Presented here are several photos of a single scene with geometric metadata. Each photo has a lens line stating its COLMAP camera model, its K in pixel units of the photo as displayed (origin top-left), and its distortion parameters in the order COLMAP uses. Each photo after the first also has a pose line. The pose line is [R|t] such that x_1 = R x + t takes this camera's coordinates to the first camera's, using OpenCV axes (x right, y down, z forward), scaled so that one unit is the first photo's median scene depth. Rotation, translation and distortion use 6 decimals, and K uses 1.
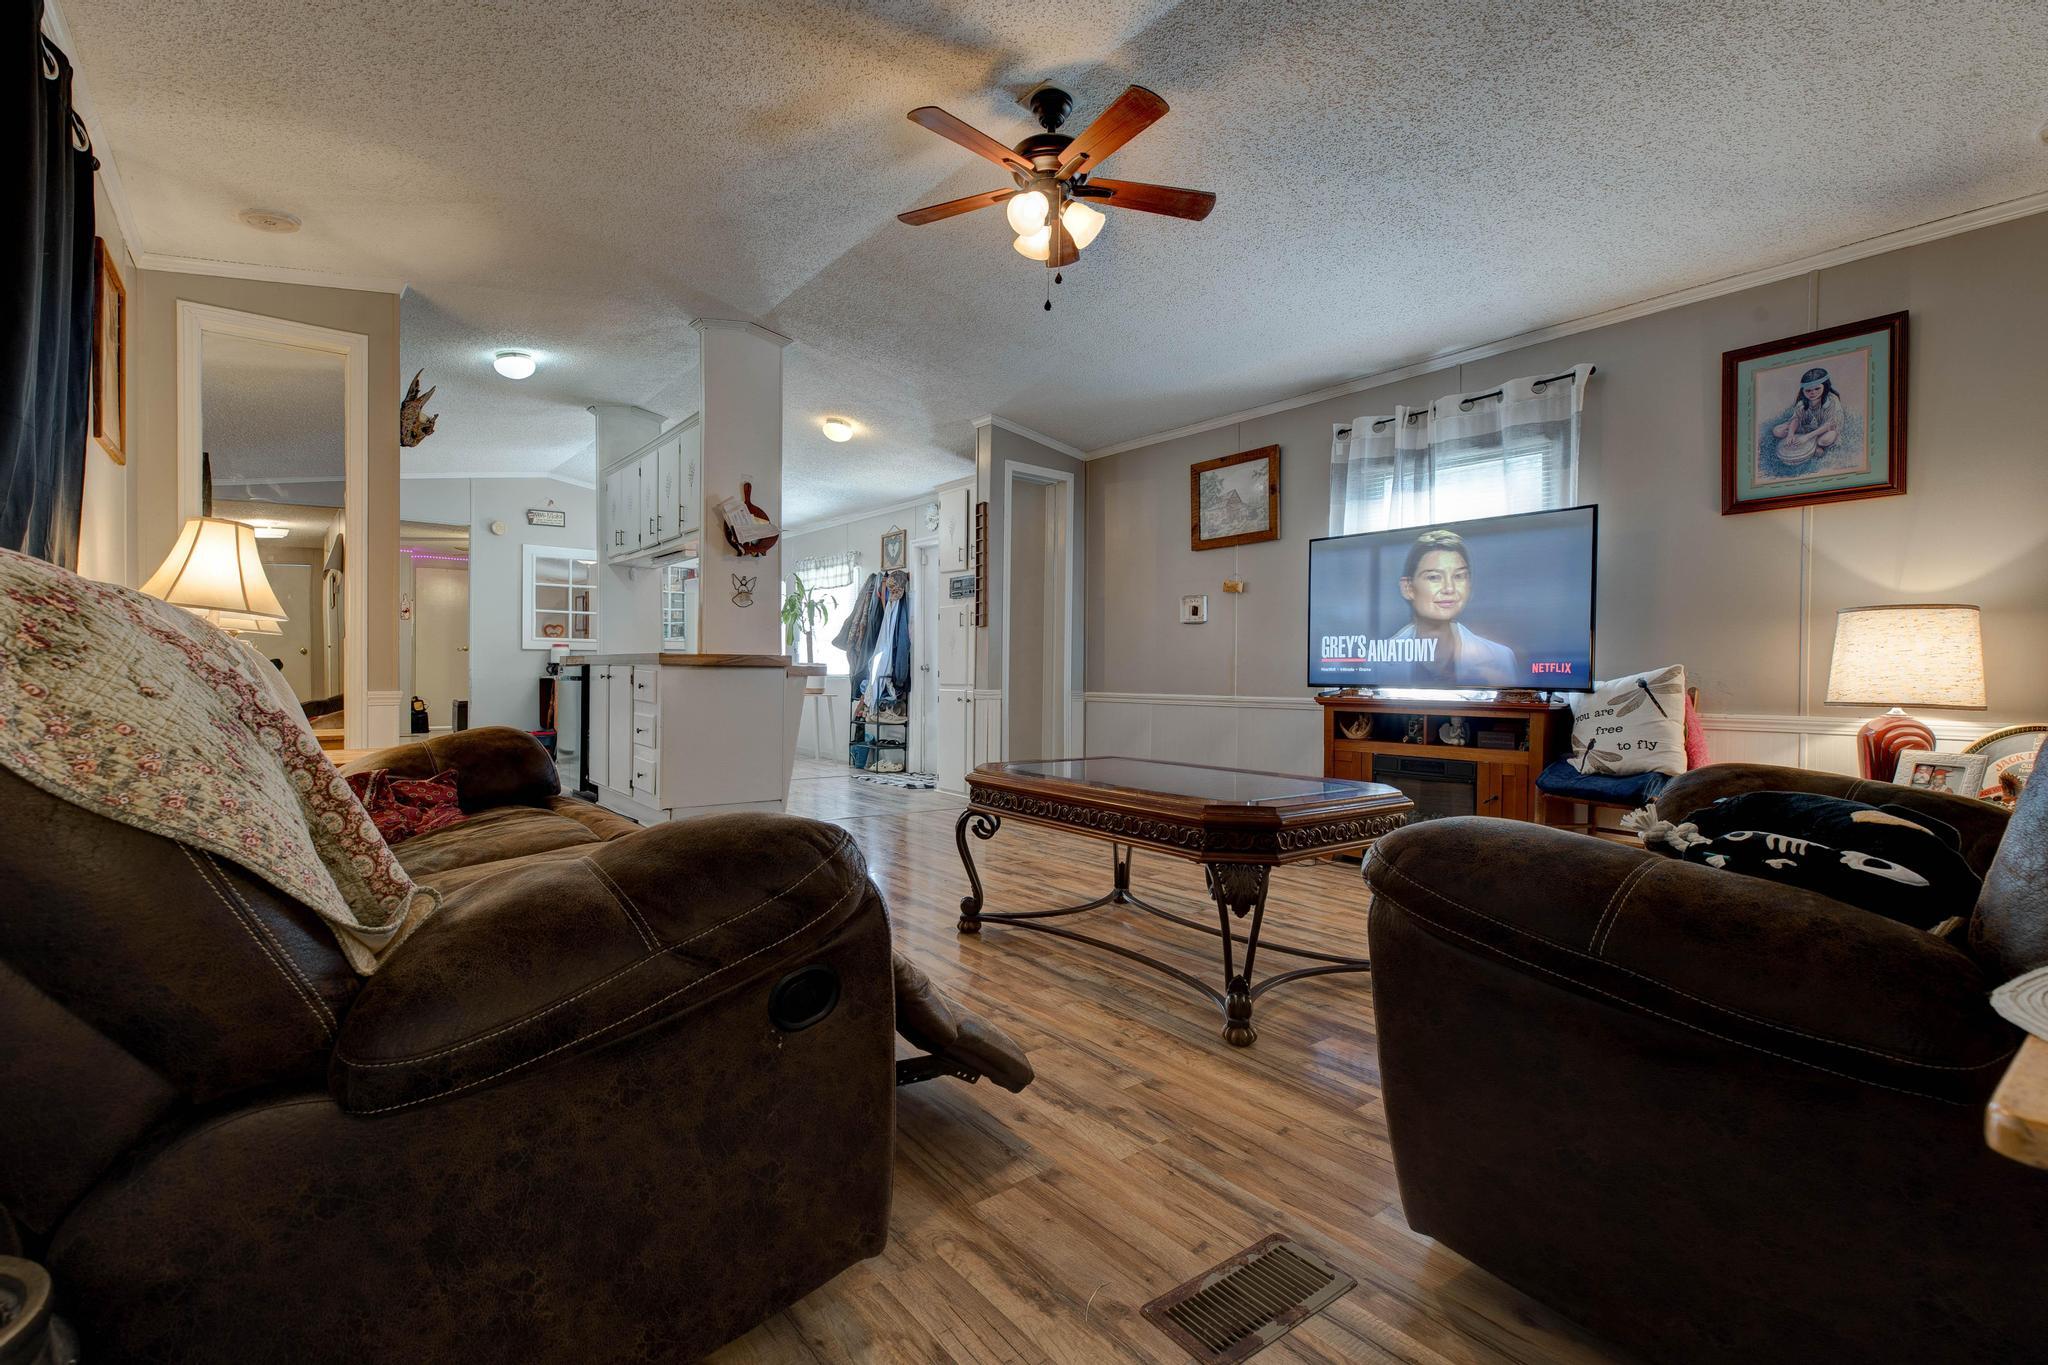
lens RADIAL K [[935.3, 0, 1037.6], [0, 935.3, 678.1], [0, 0, 1]] dist [0.005962, 0.000173]
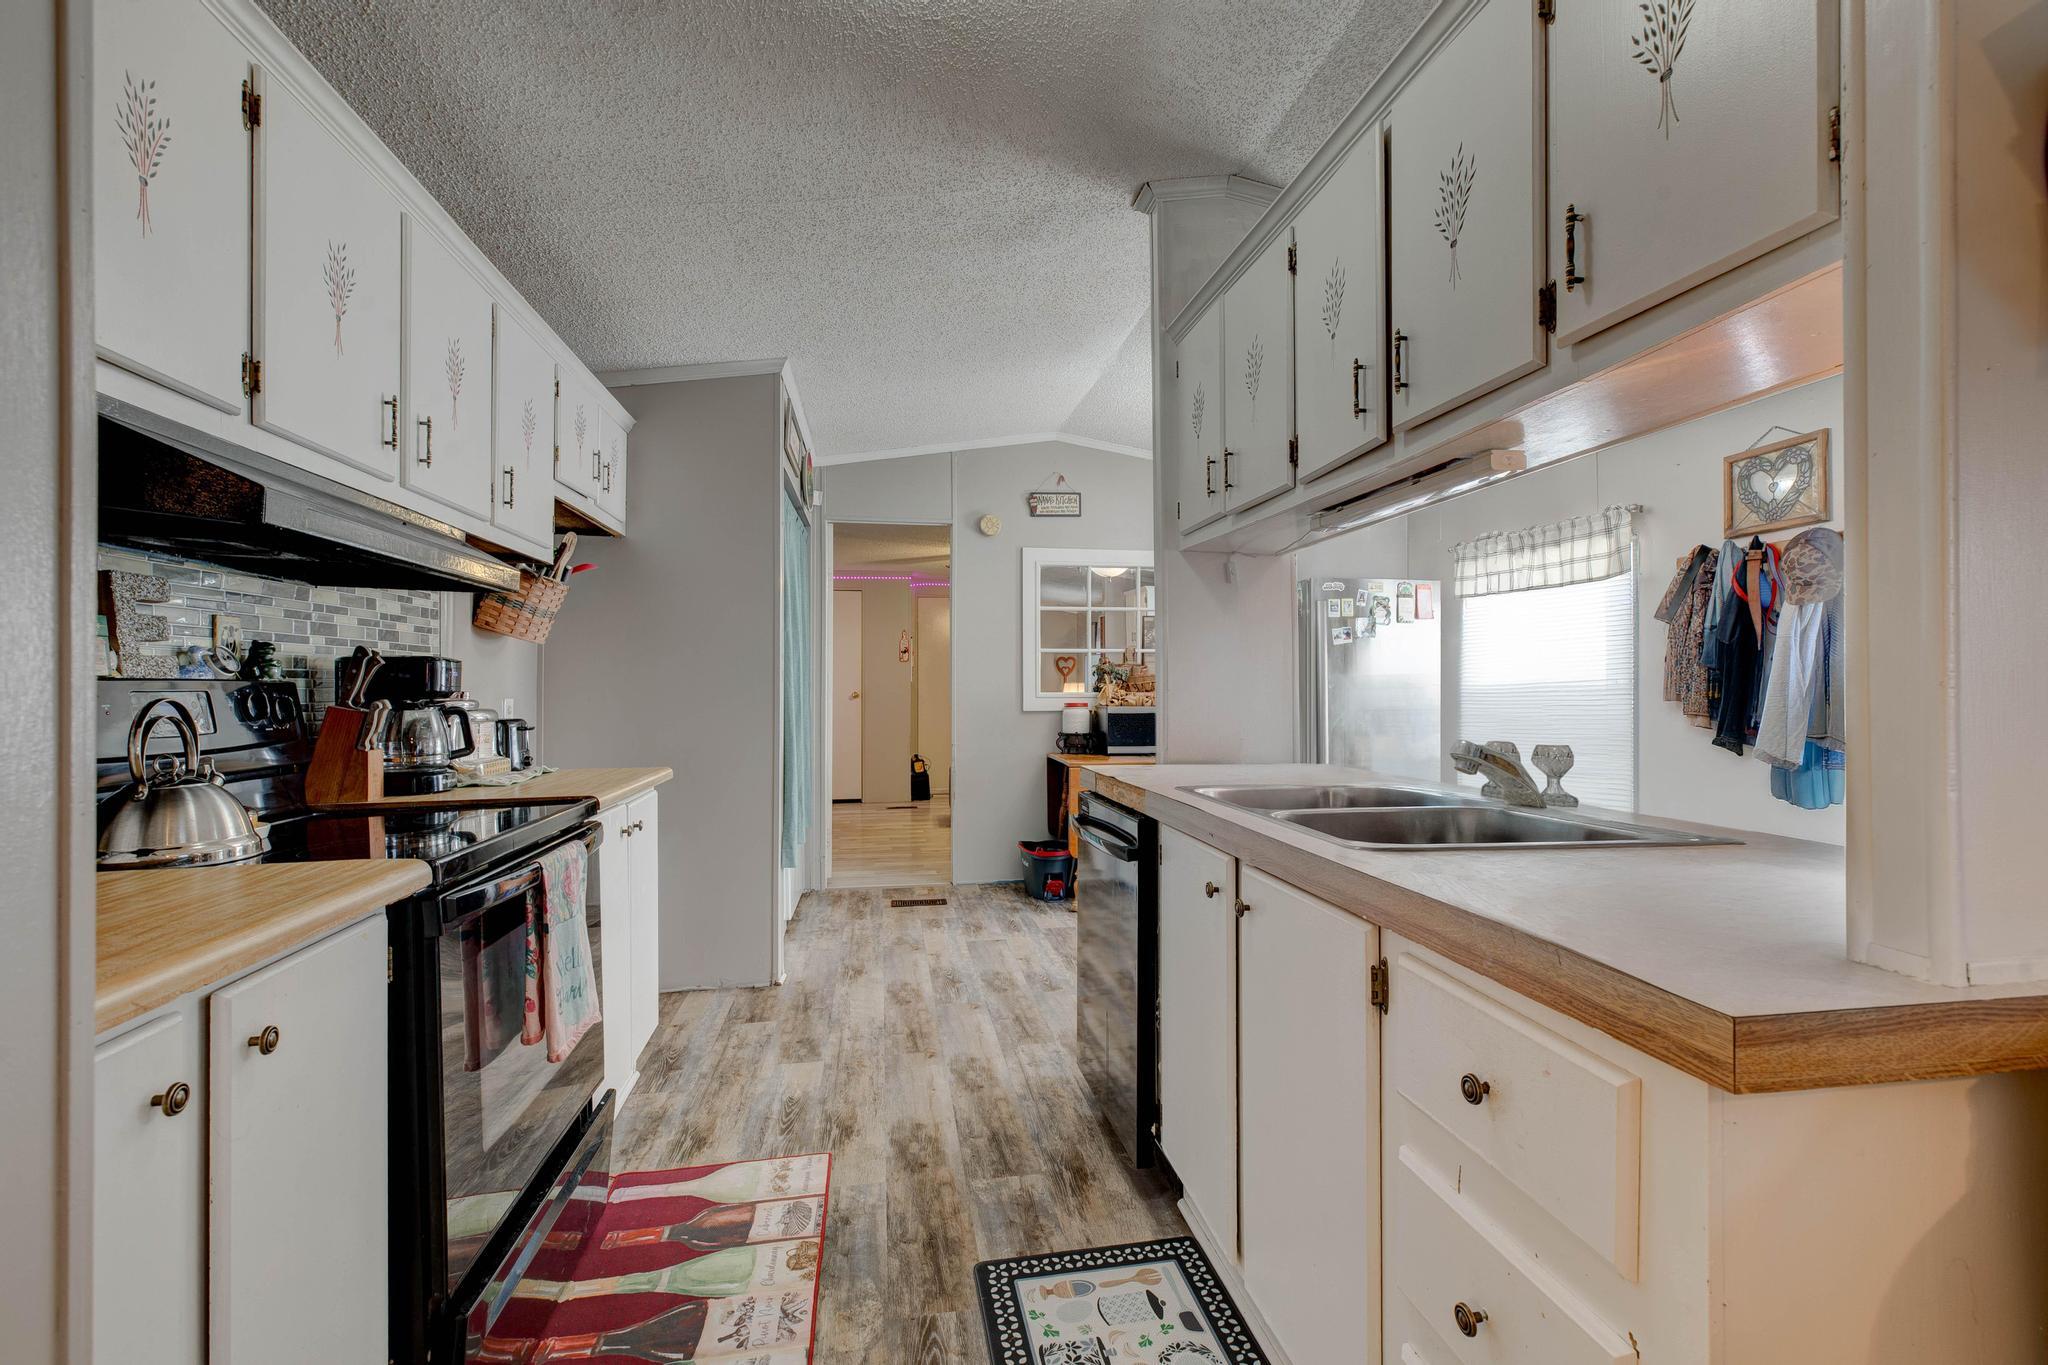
lens RADIAL K [[935.3, 0, 1032.3], [0, 935.3, 683.5], [0, 0, 1]] dist [0.005962, 0.000173]
pose [[0.872469, -0.012005, -0.488522, -0.231660], [0.006059, 0.999887, -0.013750, -0.041480], [0.488632, 0.009037, 0.872443, 0.445551]]
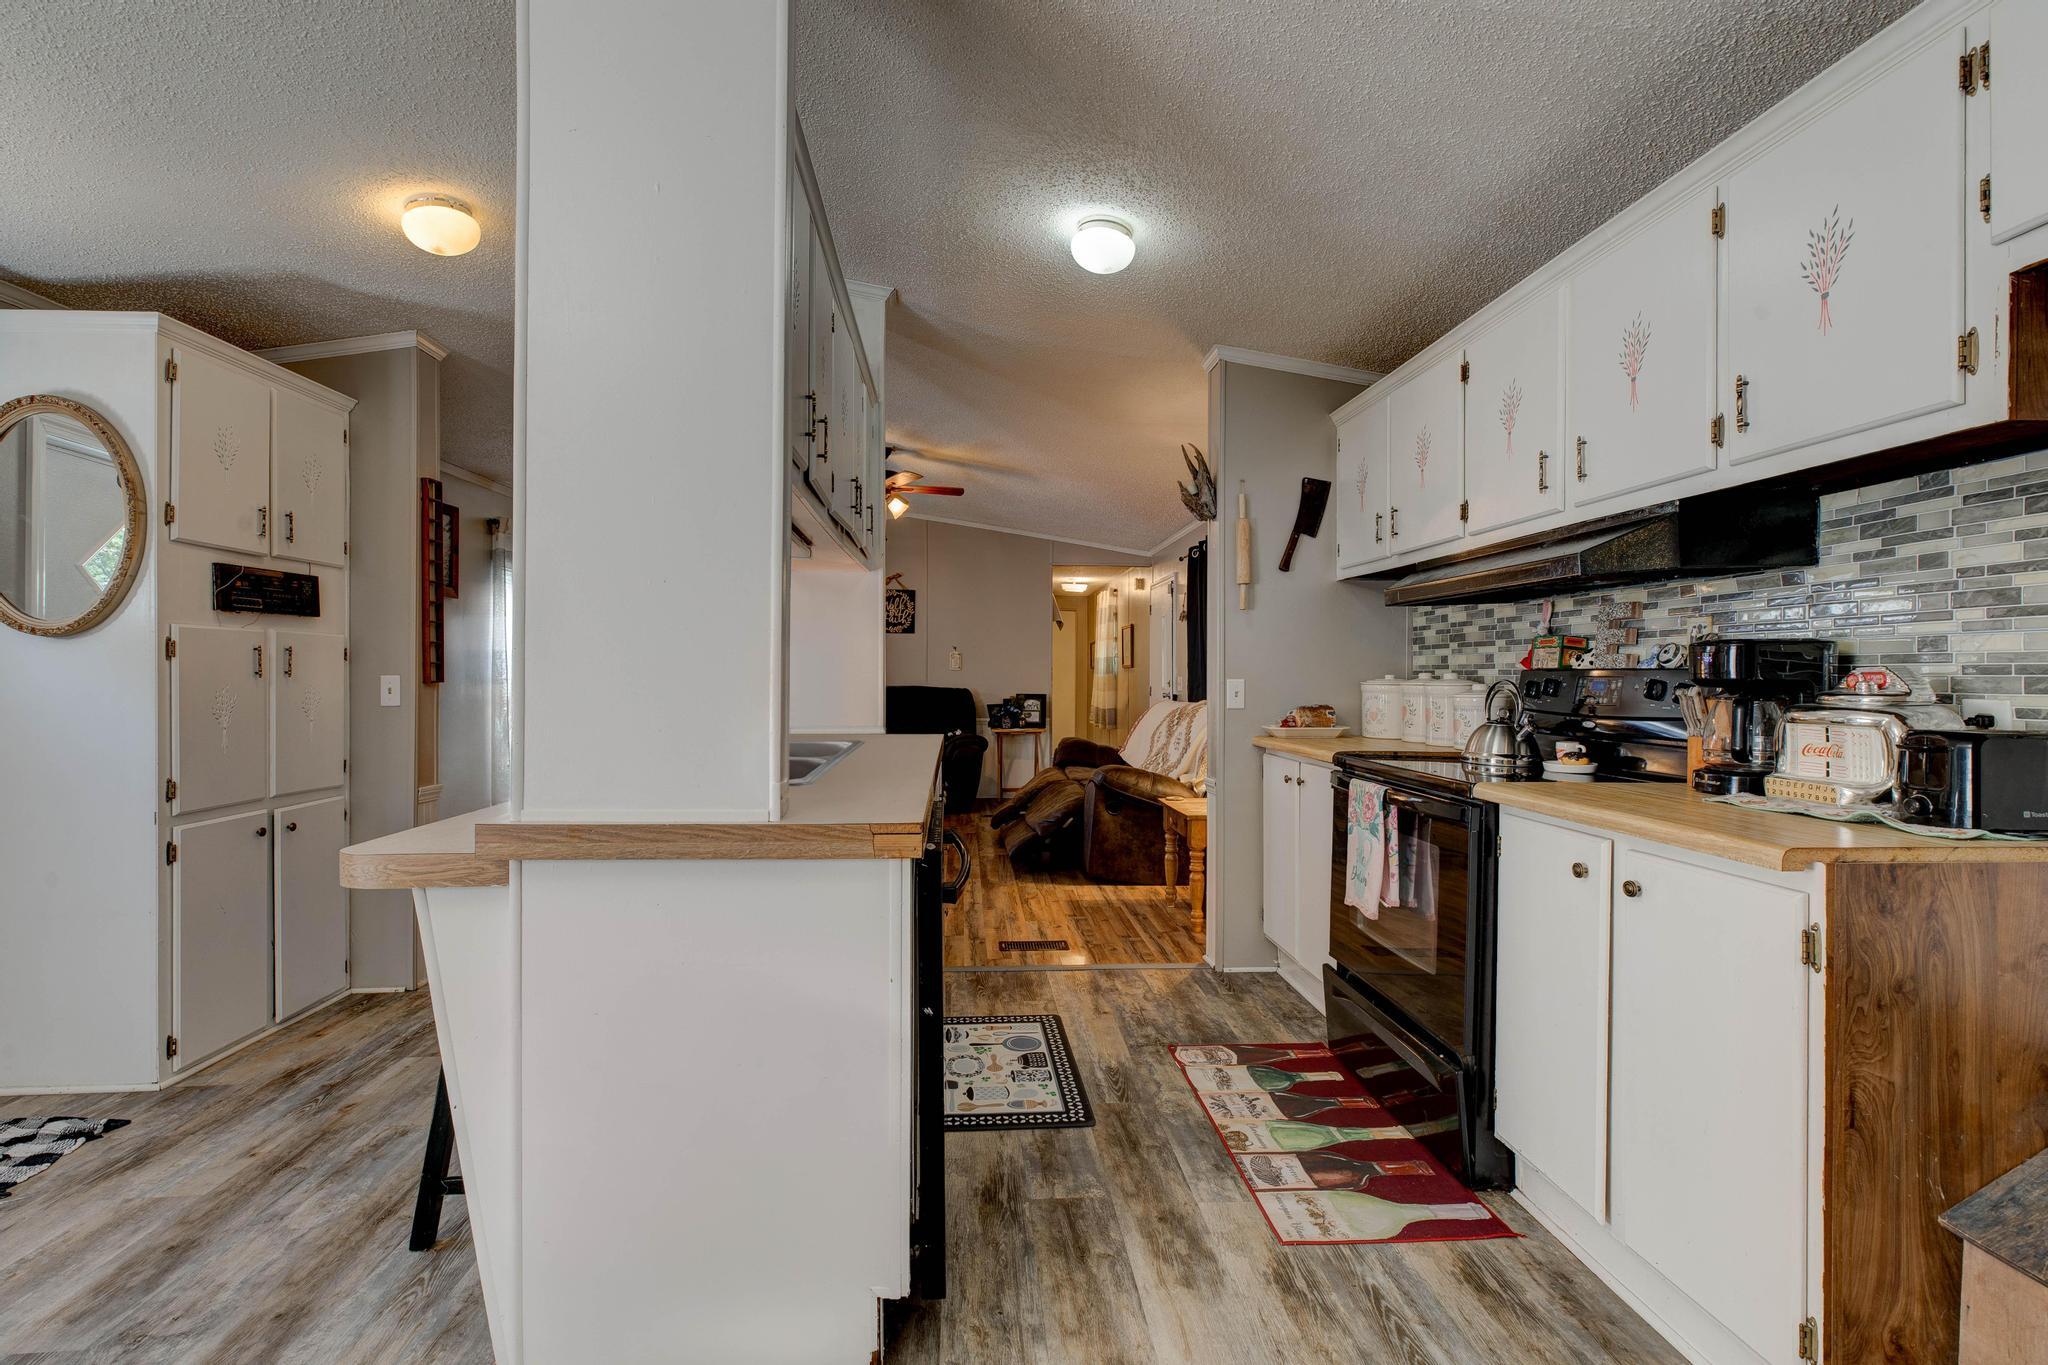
lens RADIAL K [[935.3, 0, 1031.5], [0, 935.3, 677.7], [0, 0, 1]] dist [0.005962, 0.000173]
pose [[-0.827359, -0.008605, 0.561608, -0.663284], [0.001048, 0.999857, 0.016865, -0.050932], [-0.561673, 0.014542, -0.827232, 1.151096]]
